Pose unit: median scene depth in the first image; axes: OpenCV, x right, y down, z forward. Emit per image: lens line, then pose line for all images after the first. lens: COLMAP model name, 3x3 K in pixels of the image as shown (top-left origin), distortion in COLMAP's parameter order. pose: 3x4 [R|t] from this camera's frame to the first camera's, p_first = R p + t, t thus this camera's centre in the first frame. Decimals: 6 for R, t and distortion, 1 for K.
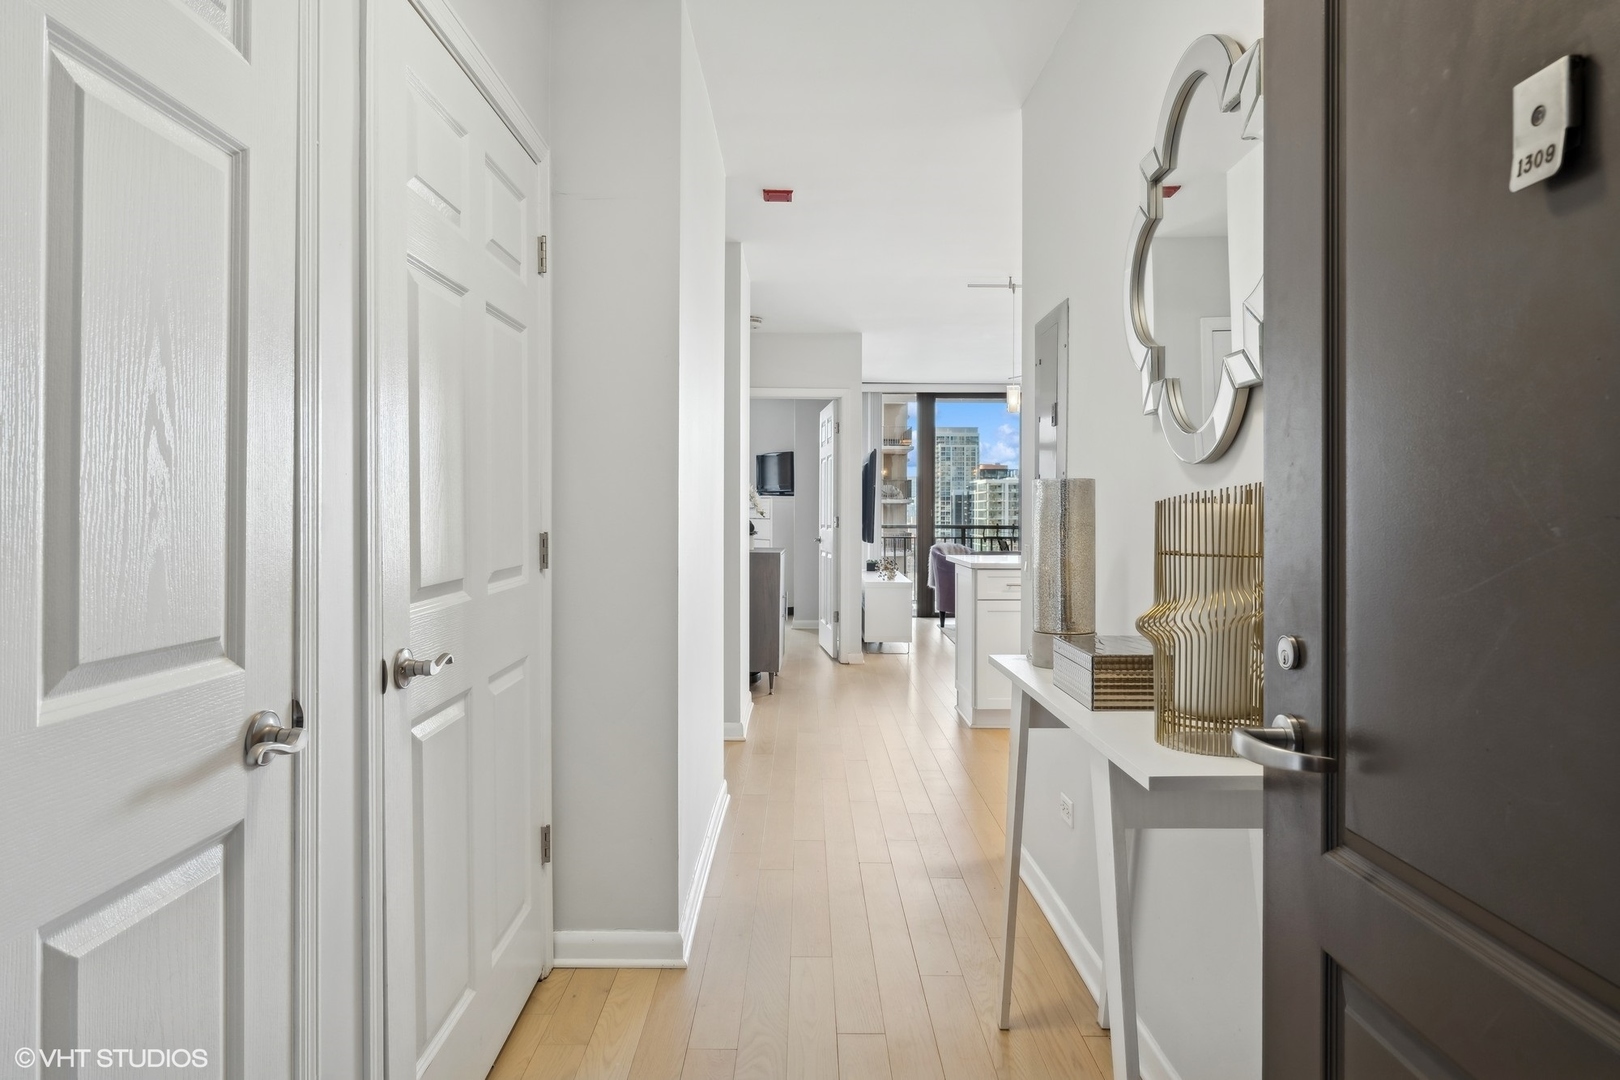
lens RADIAL K [[968.1, 0, 811.7], [0, 968.1, 509.1], [0, 0, 1]] dist [0.000408, 0.000002]
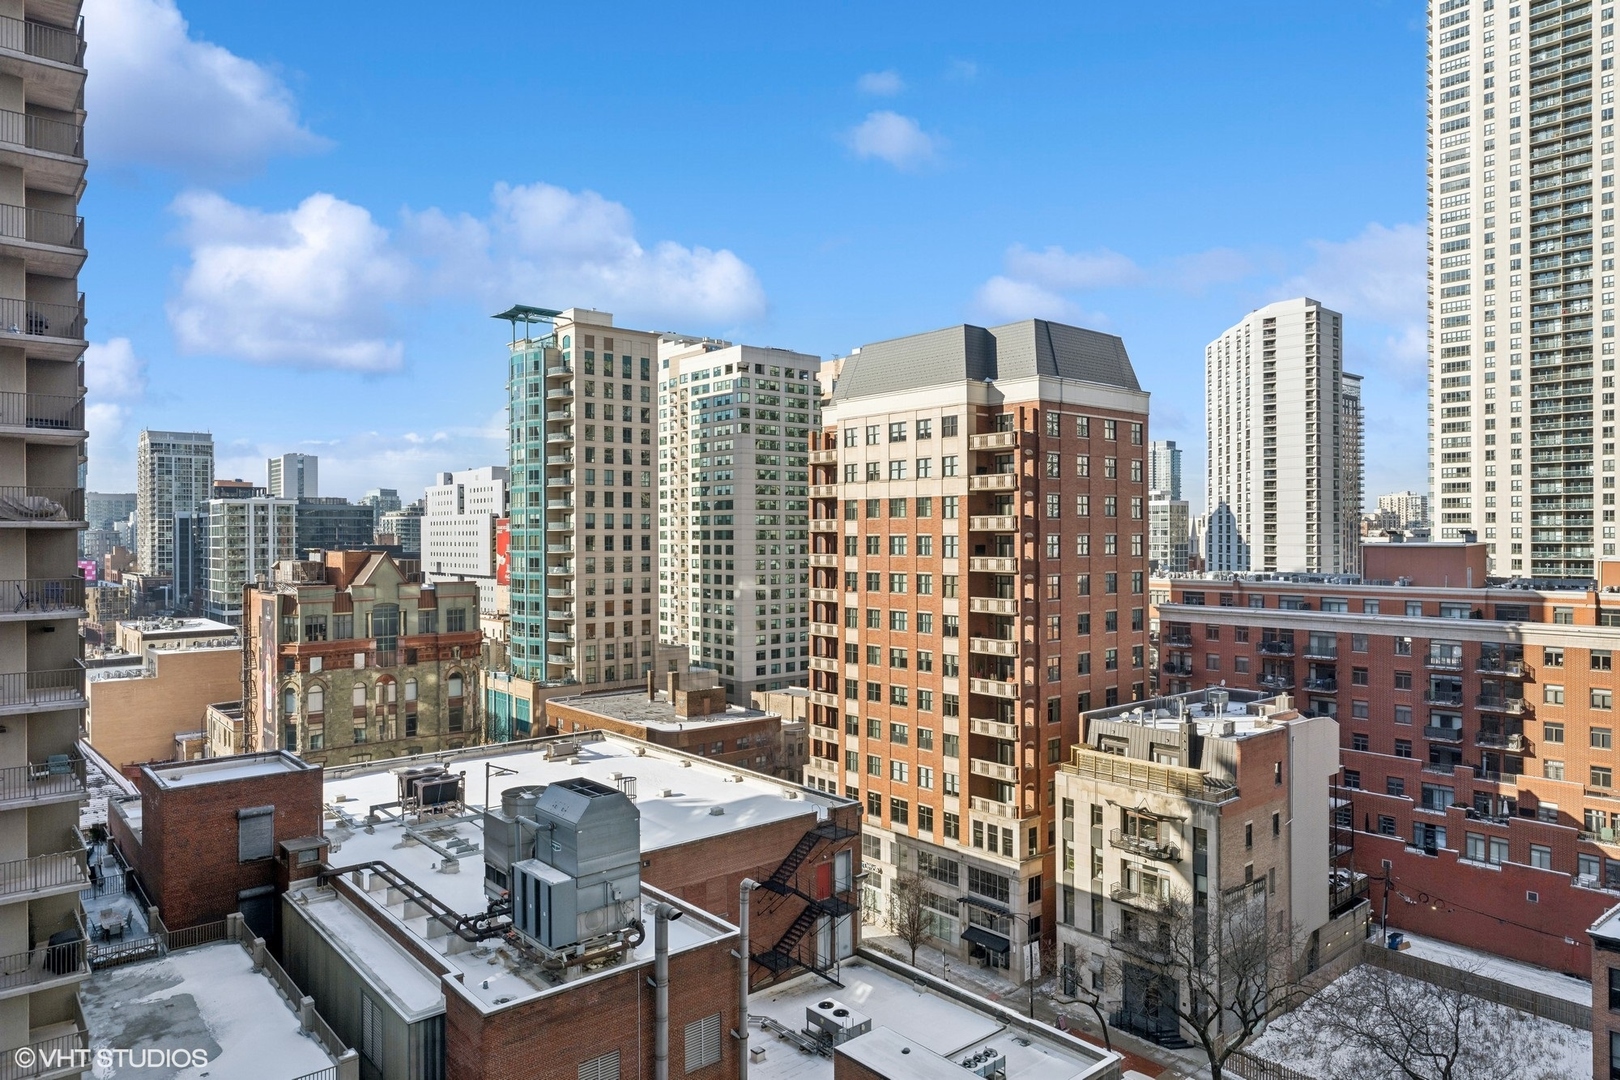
lens RADIAL K [[1030.9, 0, 810.0], [0, 1030.9, 540.0], [0, 0, 1]] dist [0.001713, -0.004227]
pose [[0.767556, -0.007355, 0.640939, 0.175852], [0.004043, 0.999970, 0.006634, -0.004058], [-0.640969, -0.002500, 0.767563, 1.028700]]
